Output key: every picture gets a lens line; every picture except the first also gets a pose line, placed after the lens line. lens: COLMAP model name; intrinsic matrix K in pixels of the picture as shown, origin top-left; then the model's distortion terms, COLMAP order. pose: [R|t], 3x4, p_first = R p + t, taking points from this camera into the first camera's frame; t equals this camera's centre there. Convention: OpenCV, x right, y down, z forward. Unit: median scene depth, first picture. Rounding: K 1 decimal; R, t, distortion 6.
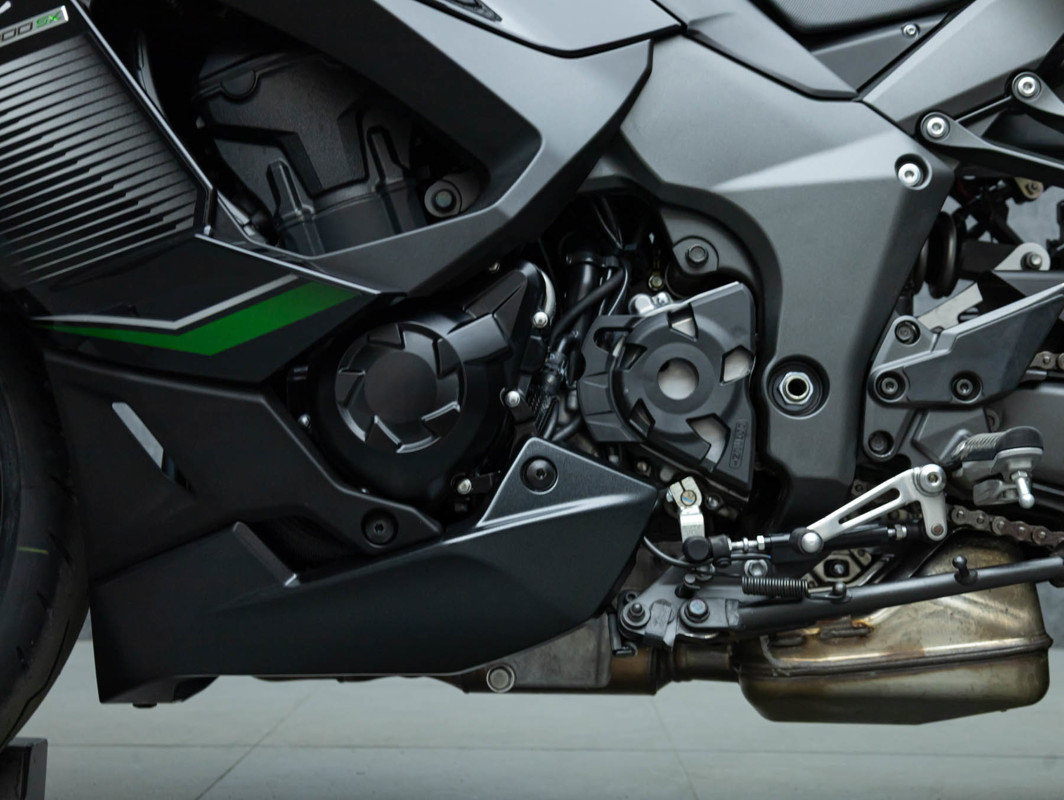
lens RADIAL K [[1479.6, 0, 514.7], [0, 1479.6, 413.6], [0, 0, 1]] dist [-0.001591, 0.000000]
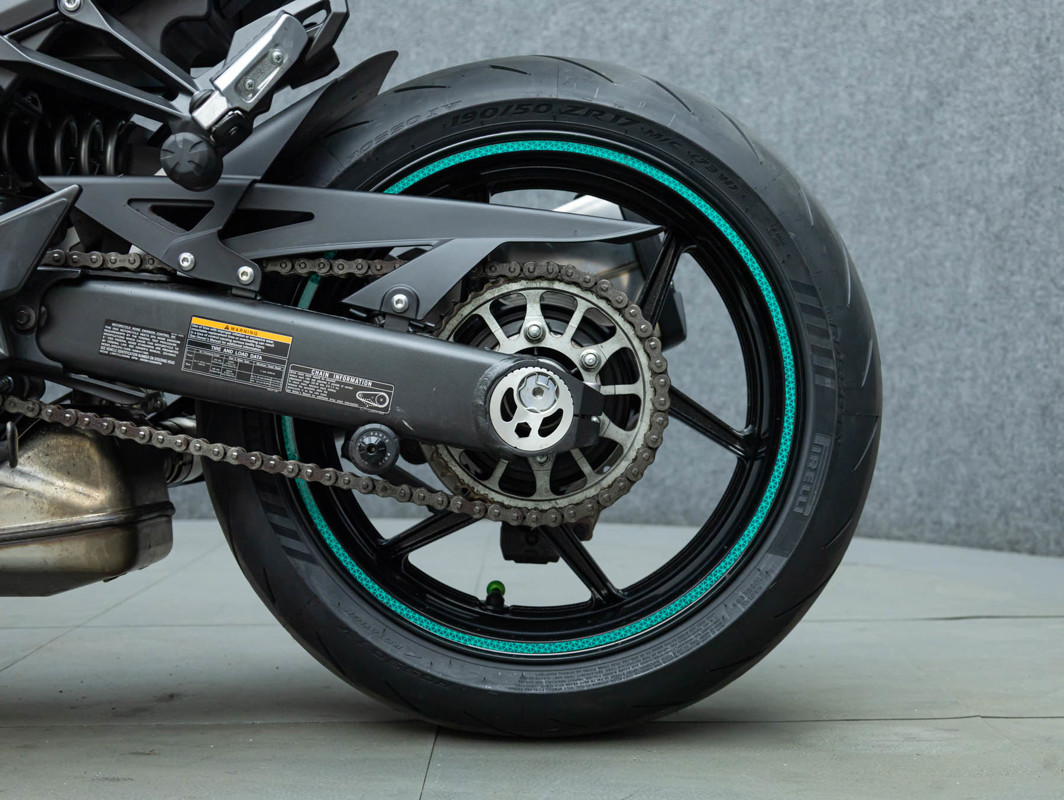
lens RADIAL K [[1479.6, 0, 592.0], [0, 1479.6, 414.9], [0, 0, 1]] dist [-0.001591, 0.000000]
pose [[0.999664, -0.025272, 0.005780, 0.735224], [0.024702, 0.996200, 0.083521, -0.004610], [-0.007869, -0.083350, 0.996489, -0.091106]]
